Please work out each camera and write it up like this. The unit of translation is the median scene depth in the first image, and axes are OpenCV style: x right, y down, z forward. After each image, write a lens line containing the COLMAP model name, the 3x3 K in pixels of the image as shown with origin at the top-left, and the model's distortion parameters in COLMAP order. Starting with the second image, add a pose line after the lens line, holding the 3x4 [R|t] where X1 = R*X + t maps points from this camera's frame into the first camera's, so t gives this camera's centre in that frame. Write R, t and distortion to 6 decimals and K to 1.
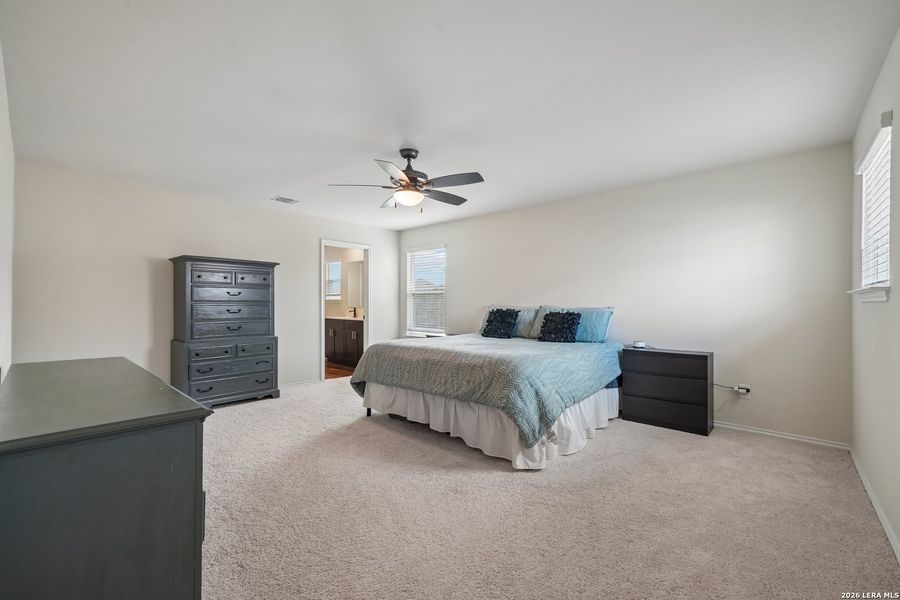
lens RADIAL K [[373.6, 0, 450.0], [0, 373.6, 300.0], [0, 0, 1]] dist [0.015329, 0.000000]
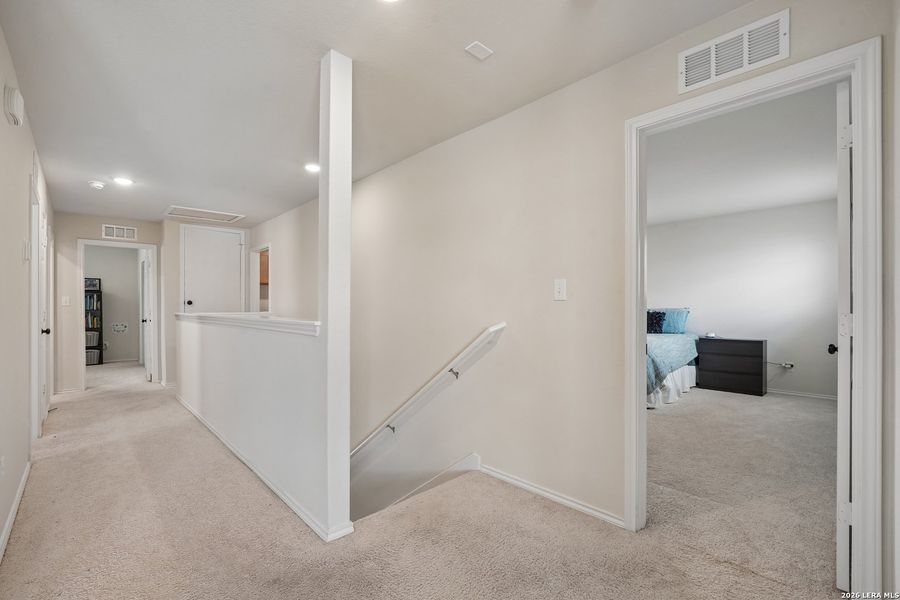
lens RADIAL K [[388.8, 0, 450.6], [0, 388.8, 304.3], [0, 0, 1]] dist [-0.001002, -0.000076]
pose [[0.997549, -0.003011, -0.069903, -0.395360], [0.003507, 0.999970, 0.006974, -0.007732], [0.069880, -0.007202, 0.997529, -0.554181]]
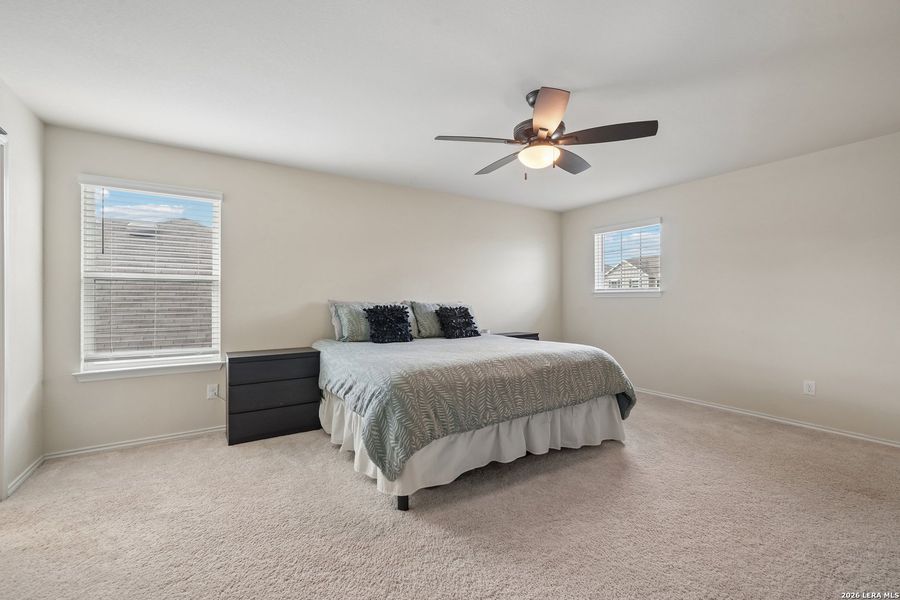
lens RADIAL K [[373.6, 0, 450.0], [0, 373.6, 300.0], [0, 0, 1]] dist [0.015329, 0.000000]
pose [[0.271021, -0.000439, 0.962573, -0.818317], [-0.006264, 0.999978, 0.002220, 0.011368], [-0.962553, -0.006631, 0.271012, 0.908208]]
